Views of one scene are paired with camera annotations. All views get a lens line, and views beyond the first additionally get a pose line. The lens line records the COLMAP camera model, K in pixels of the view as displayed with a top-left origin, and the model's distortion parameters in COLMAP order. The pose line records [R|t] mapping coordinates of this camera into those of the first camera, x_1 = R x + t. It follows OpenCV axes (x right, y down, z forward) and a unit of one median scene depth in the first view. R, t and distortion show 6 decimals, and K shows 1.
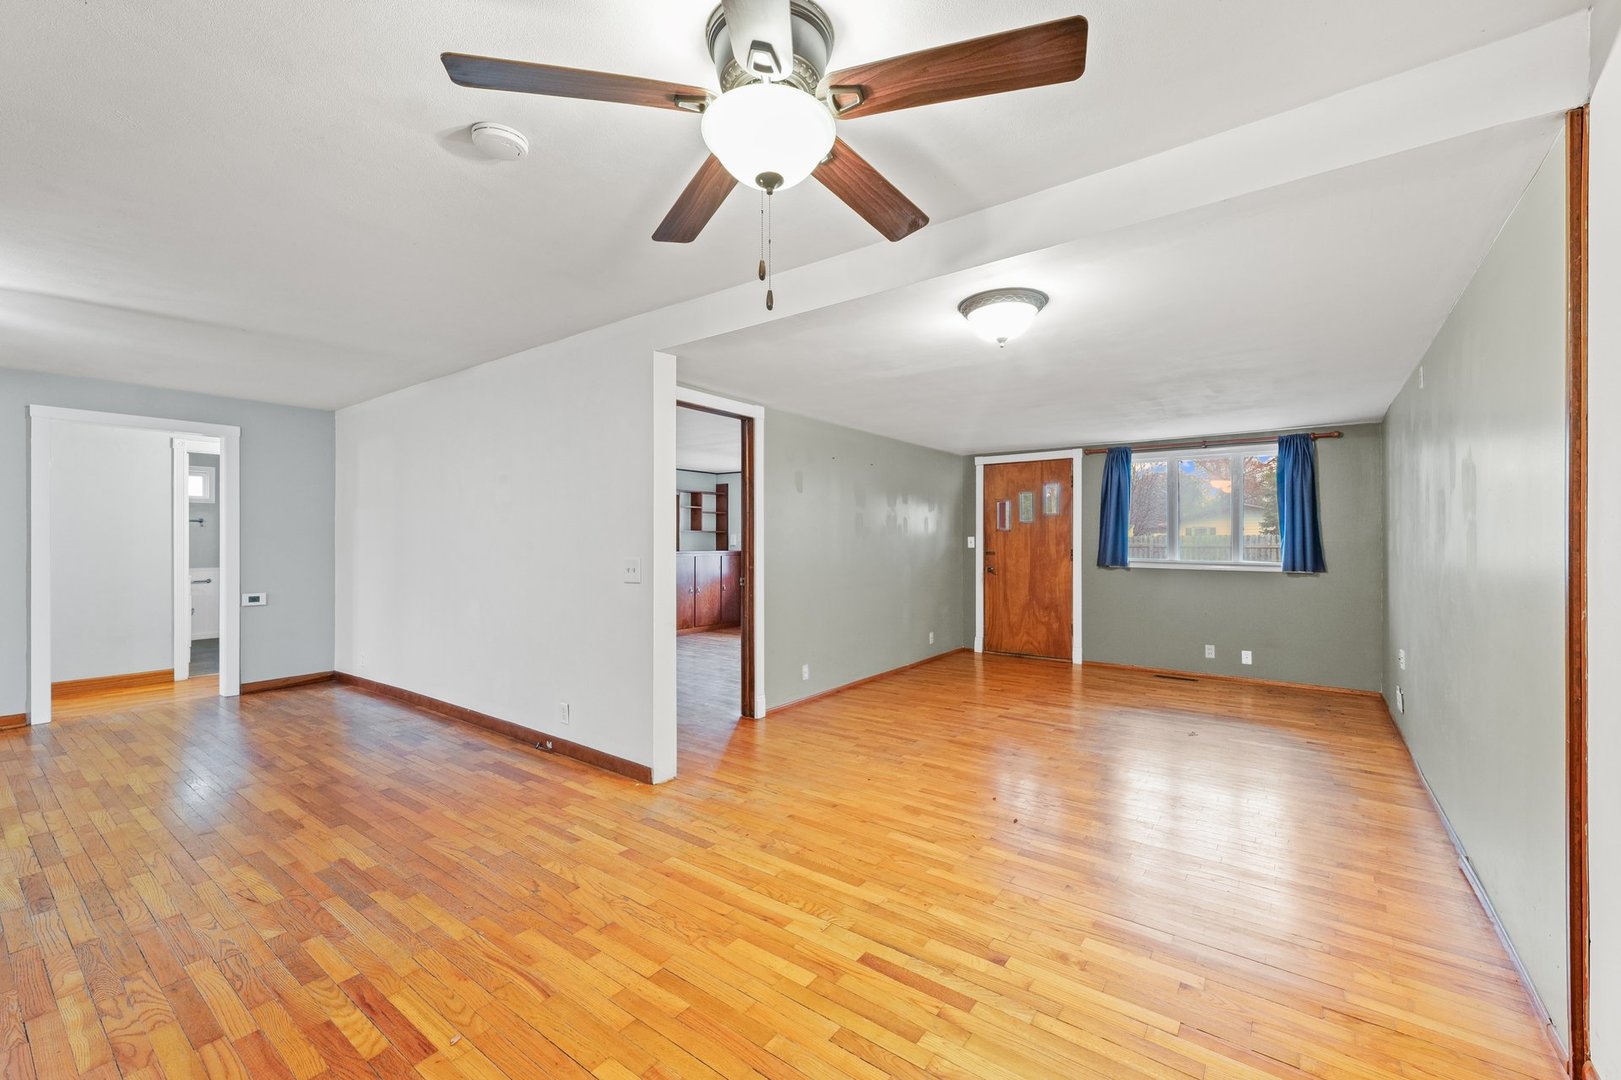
lens RADIAL K [[660.9, 0, 817.1], [0, 660.9, 538.4], [0, 0, 1]] dist [0.000260, 0.000144]
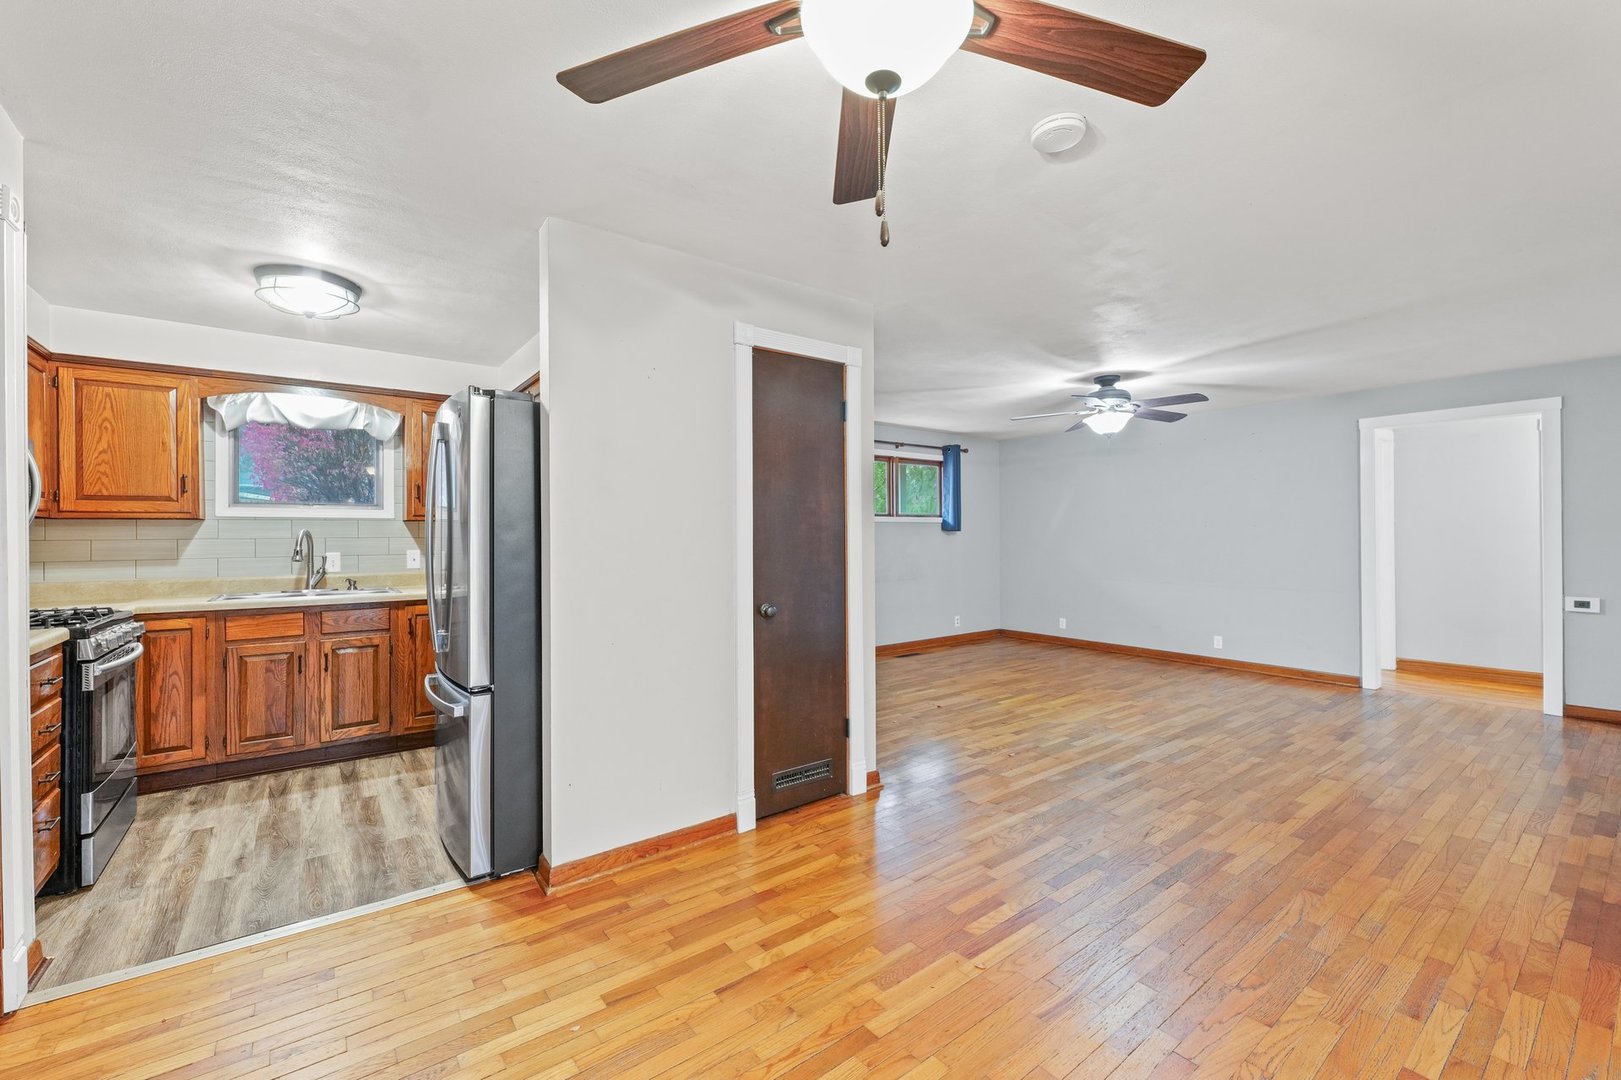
lens RADIAL K [[664.9, 0, 810.0], [0, 664.9, 535.6], [0, 0, 1]] dist [-0.001301, -0.000238]
pose [[-0.276618, 0.004156, -0.960971, 0.237719], [0.006504, 0.999976, 0.002452, -0.001537], [0.960958, -0.005572, -0.276638, 0.377342]]
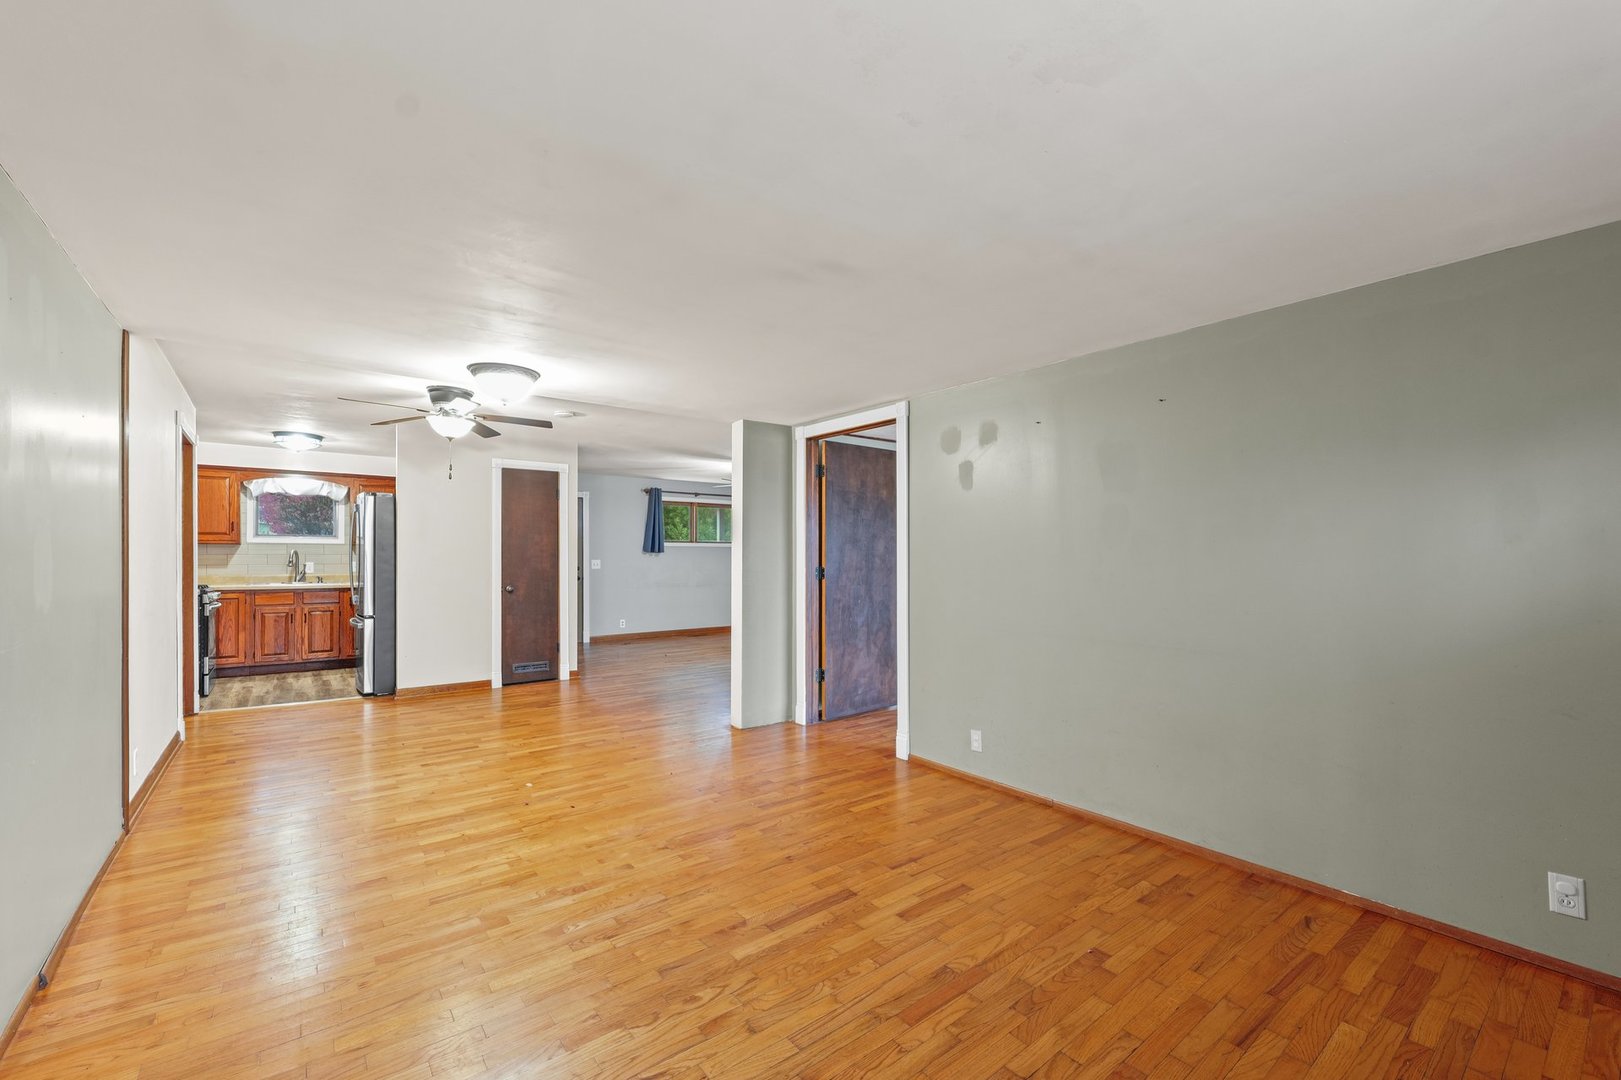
lens RADIAL K [[660.1, 0, 803.9], [0, 660.1, 557.6], [0, 0, 1]] dist [-0.001821, -0.000055]
pose [[-0.262514, 0.004949, -0.964915, 0.806861], [-0.000718, 0.999986, 0.005324, -0.001905], [0.964928, 0.002090, -0.262507, 1.118368]]
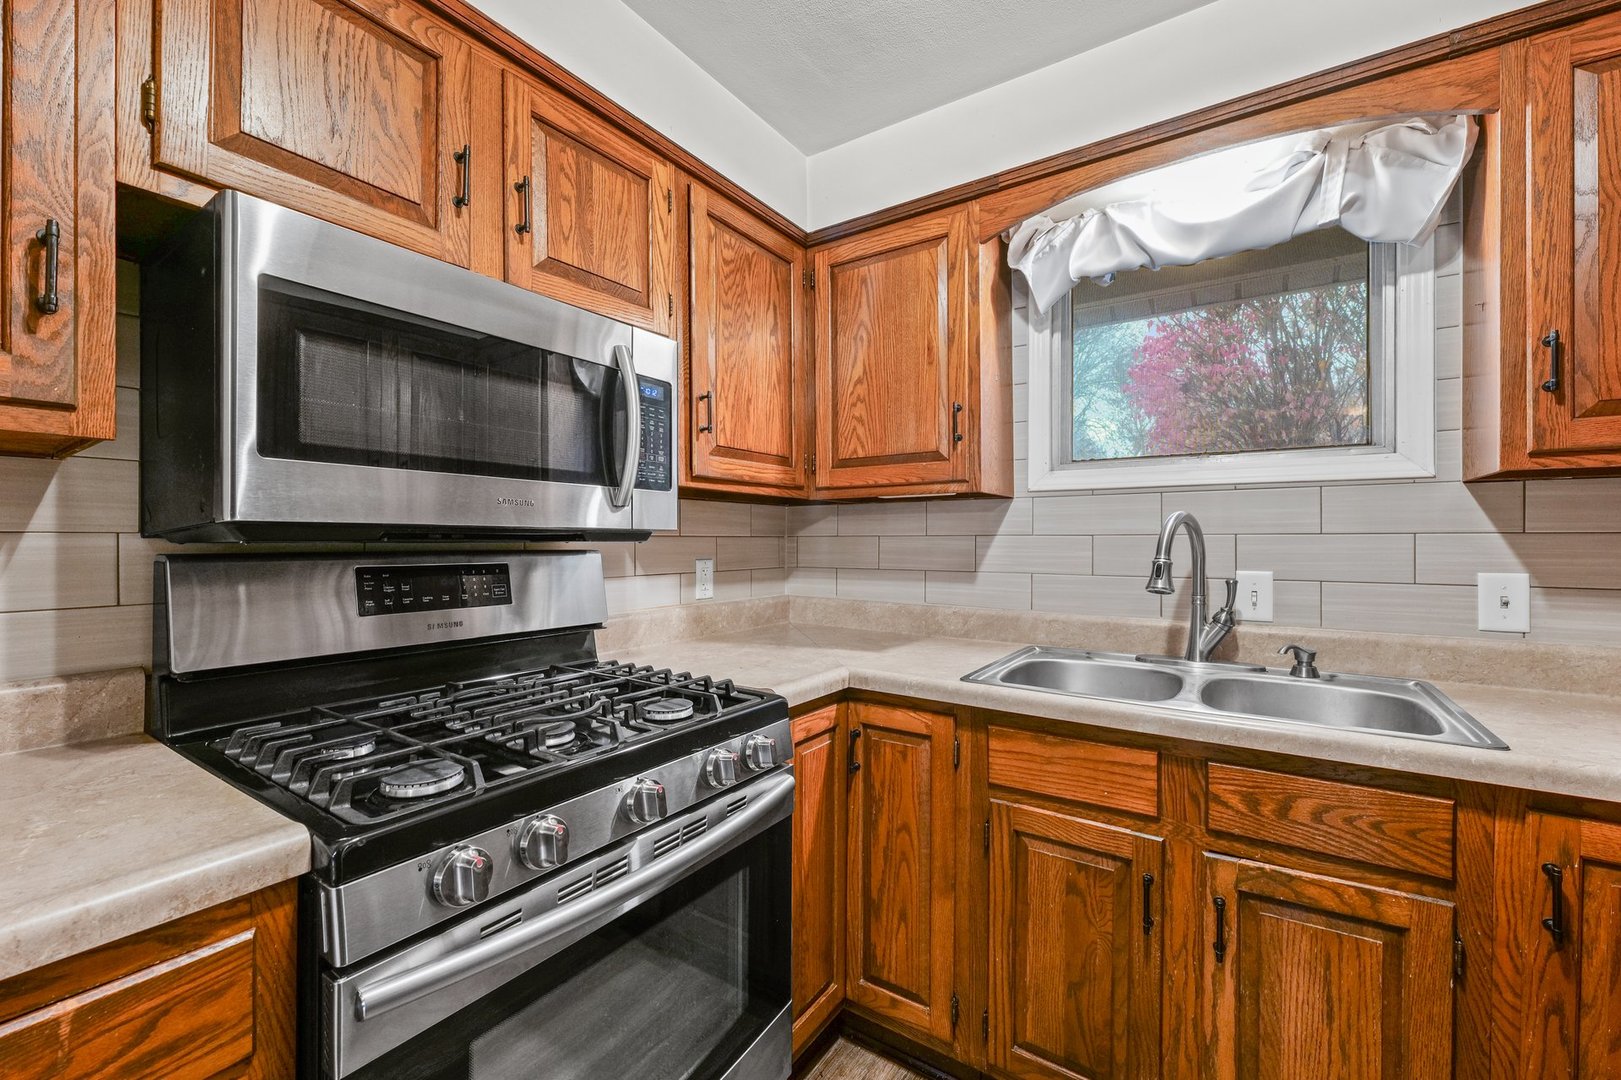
lens RADIAL K [[664.9, 0, 810.0], [0, 664.9, 535.6], [0, 0, 1]] dist [-0.001301, -0.000238]
pose [[-0.998585, 0.001379, -0.053162, -0.192534], [0.001621, 0.999989, -0.004498, 0.001891], [0.053156, -0.004578, -0.998576, -0.150744]]
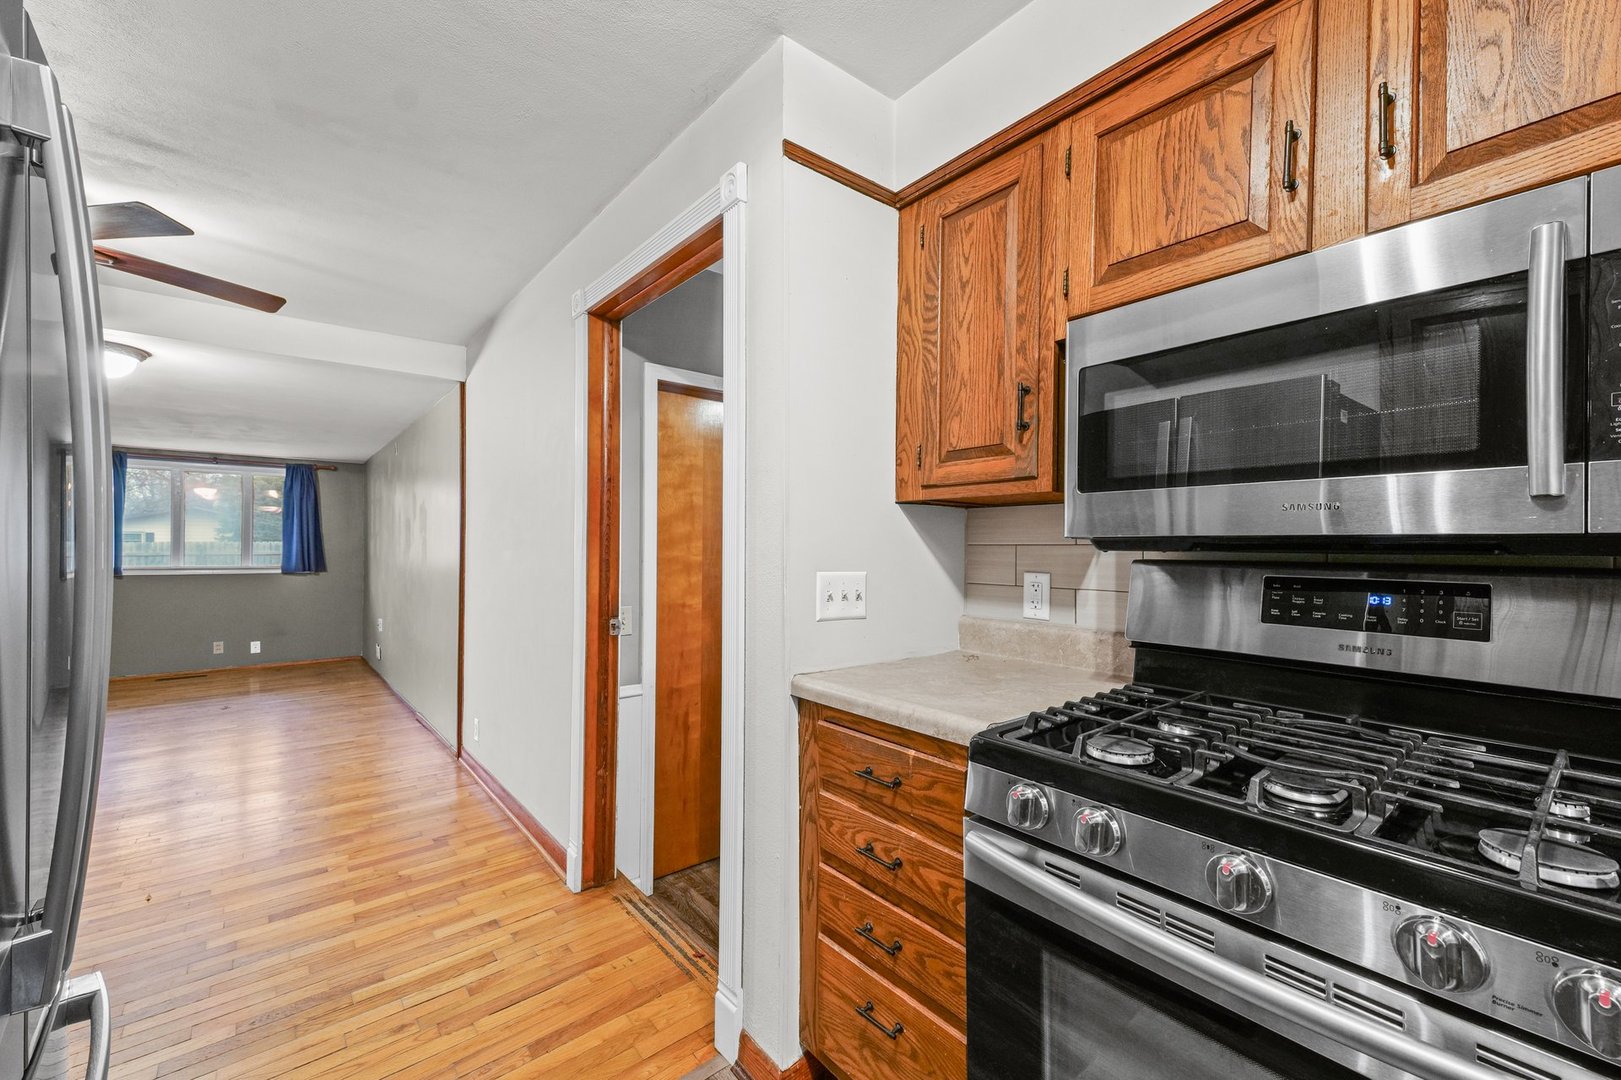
lens RADIAL K [[659.5, 0, 810.5], [0, 659.5, 540.0], [0, 0, 1]] dist [0.016187, -0.000054]
pose [[0.240505, 0.009867, 0.970598, -0.416292], [-0.001558, 0.999951, -0.009779, 0.000305], [-0.970647, 0.000840, 0.240509, -0.379186]]
